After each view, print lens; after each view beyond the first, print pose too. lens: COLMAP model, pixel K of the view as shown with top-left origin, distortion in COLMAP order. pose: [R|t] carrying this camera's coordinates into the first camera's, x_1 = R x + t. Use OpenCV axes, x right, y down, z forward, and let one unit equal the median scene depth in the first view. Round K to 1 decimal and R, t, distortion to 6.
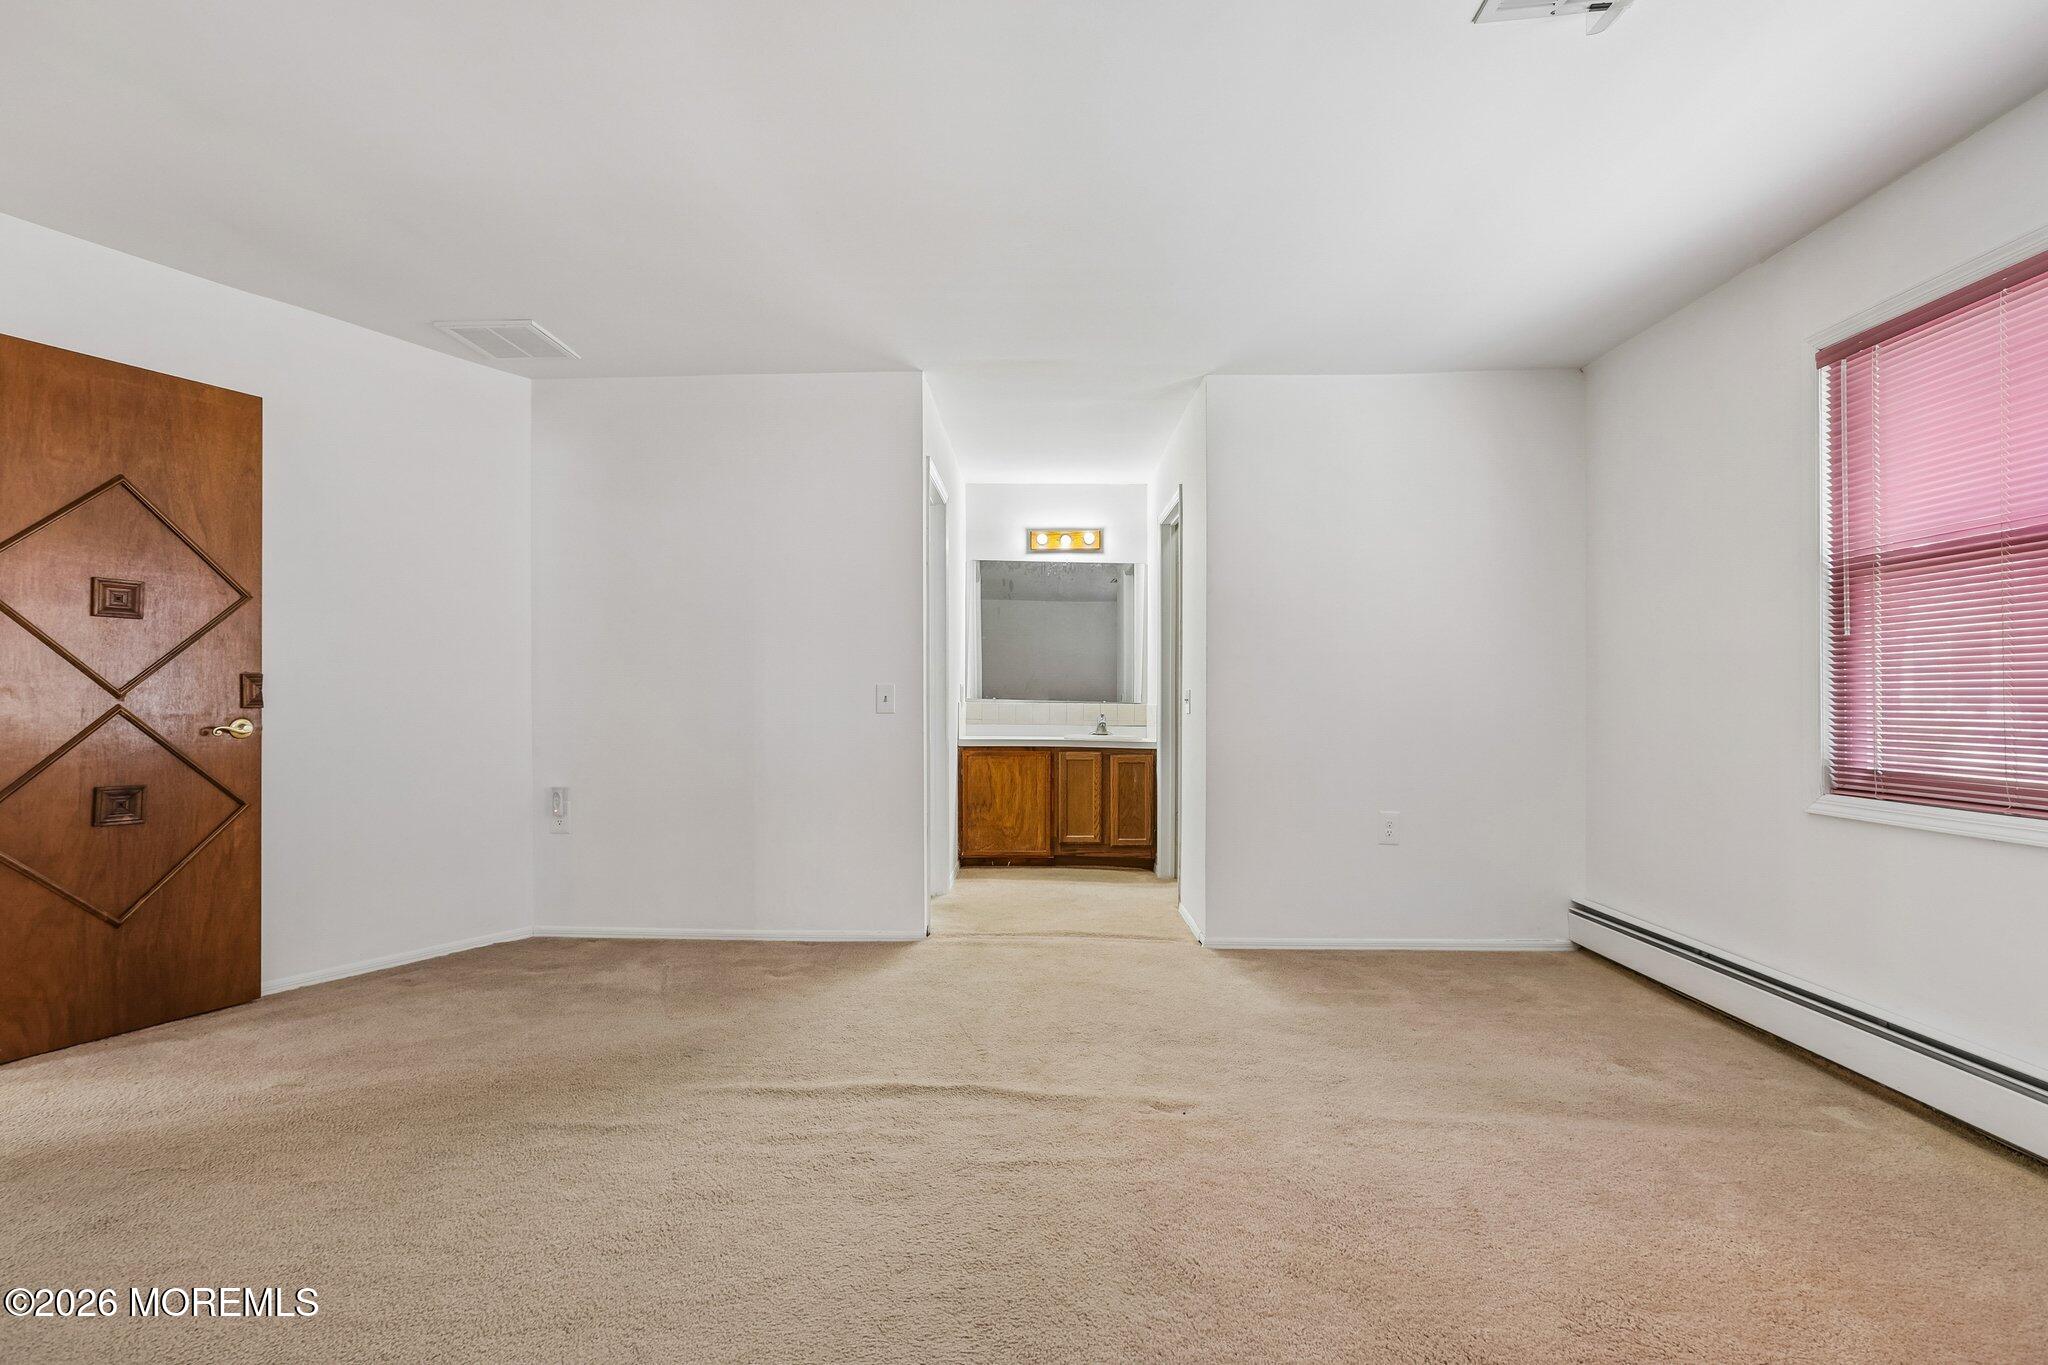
lens RADIAL K [[952.1, 0, 1003.5], [0, 952.1, 691.5], [0, 0, 1]] dist [-0.015329, 0.009162]
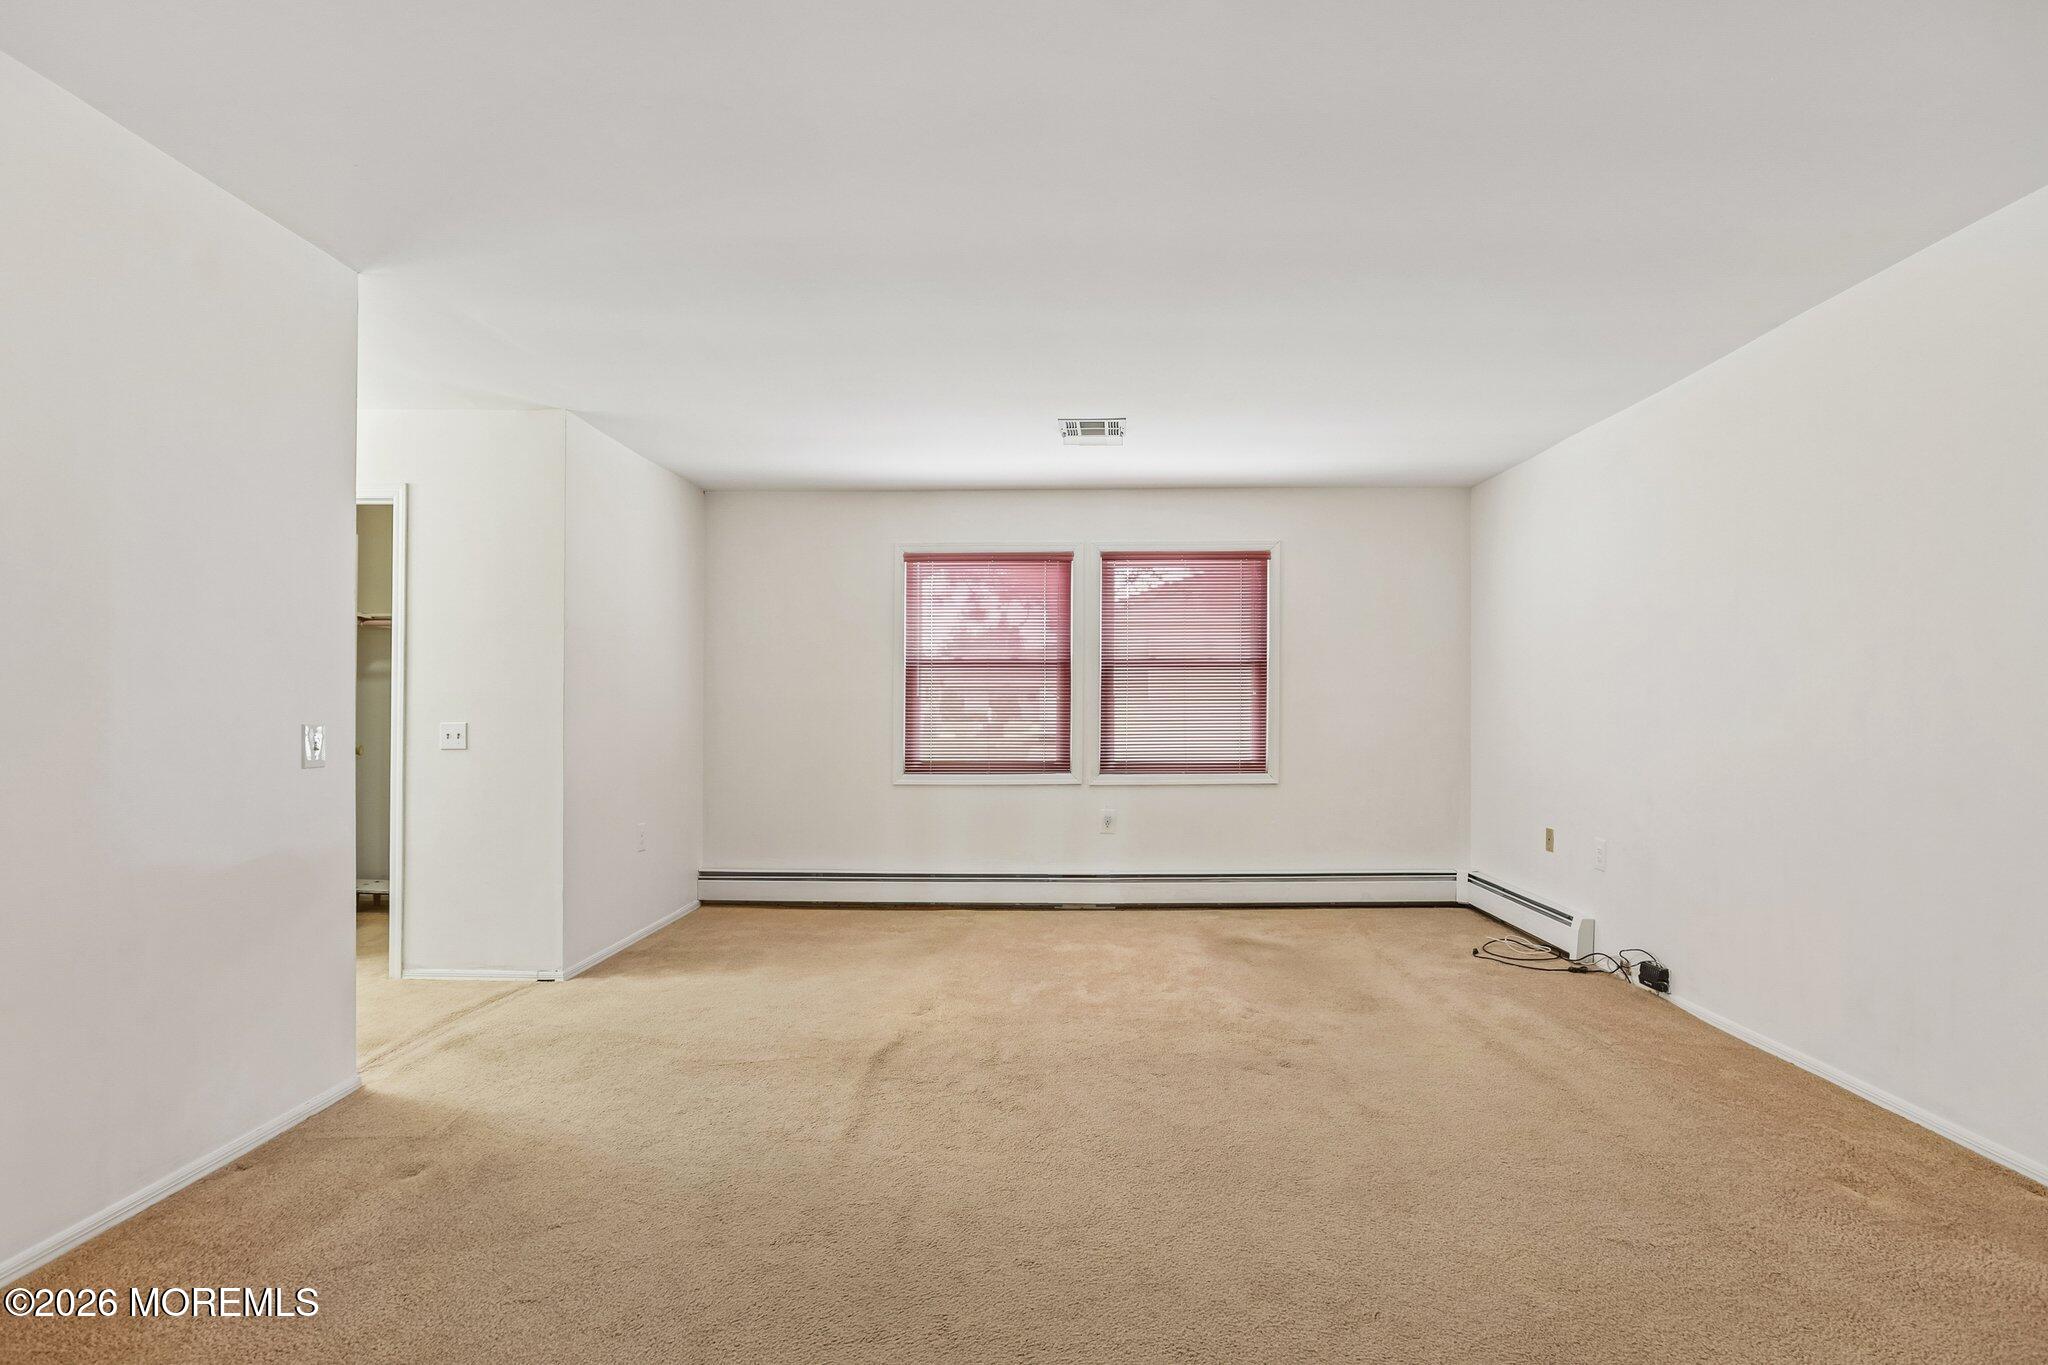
lens RADIAL K [[952.1, 0, 1054.4], [0, 952.1, 697.5], [0, 0, 1]] dist [-0.015329, 0.009162]
pose [[-0.034151, 0.010043, 0.999366, -0.982065], [-0.010796, 0.999887, -0.010417, -0.030321], [-0.999358, -0.011144, -0.034038, 0.628297]]
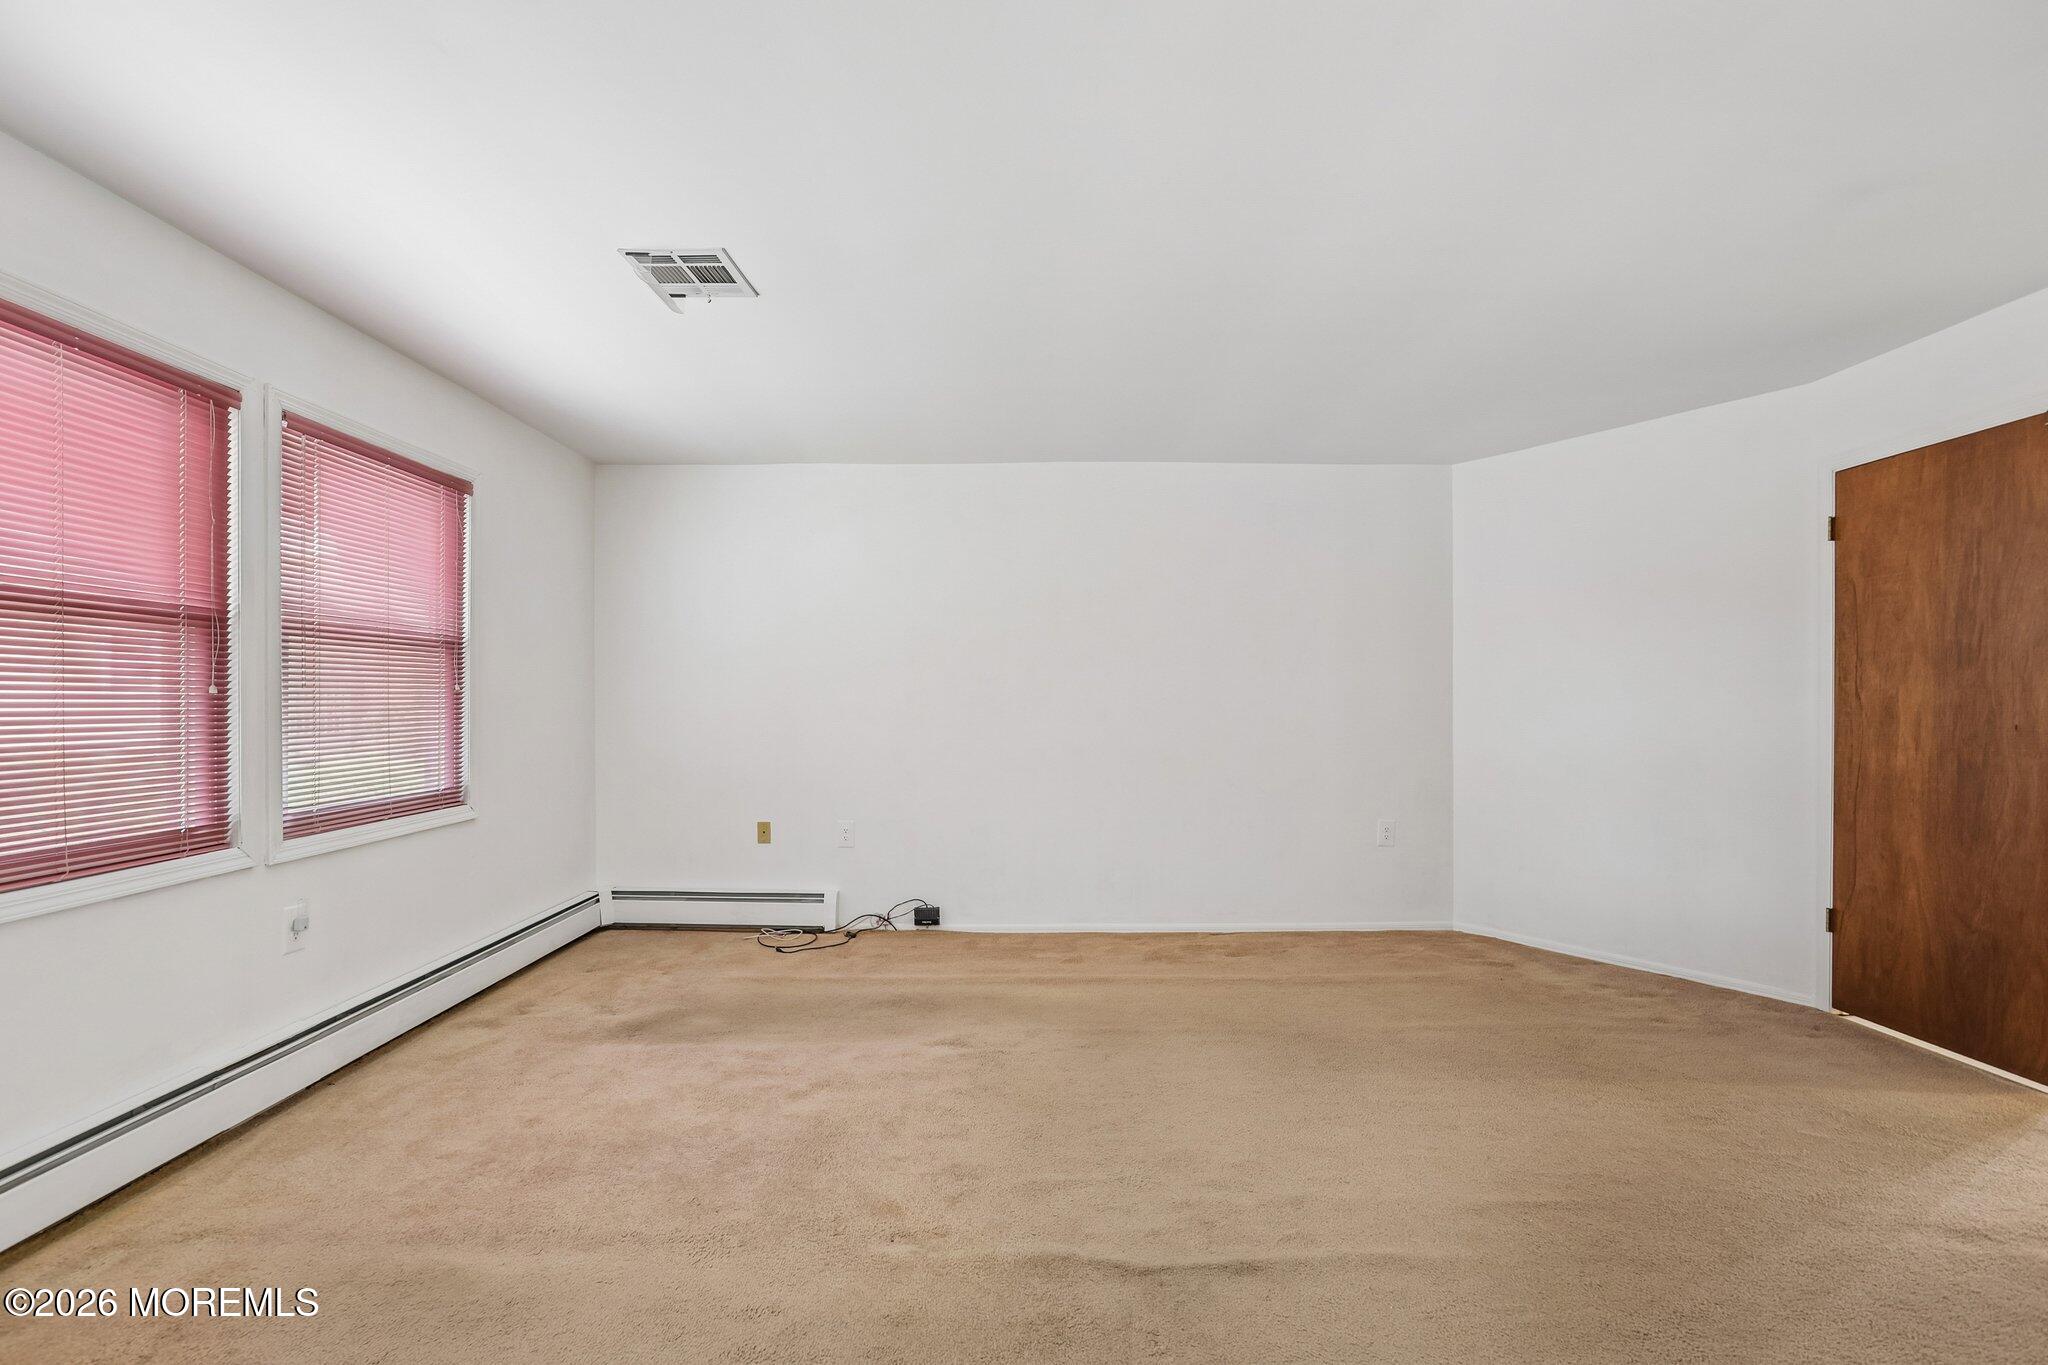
lens RADIAL K [[952.1, 0, 1015.9], [0, 952.1, 715.9], [0, 0, 1]] dist [-0.015329, 0.009162]
pose [[-0.999544, -0.002785, -0.030052, 0.070504], [-0.002838, 0.999995, 0.001703, -0.030463], [0.030048, 0.001788, -0.999547, 1.375923]]
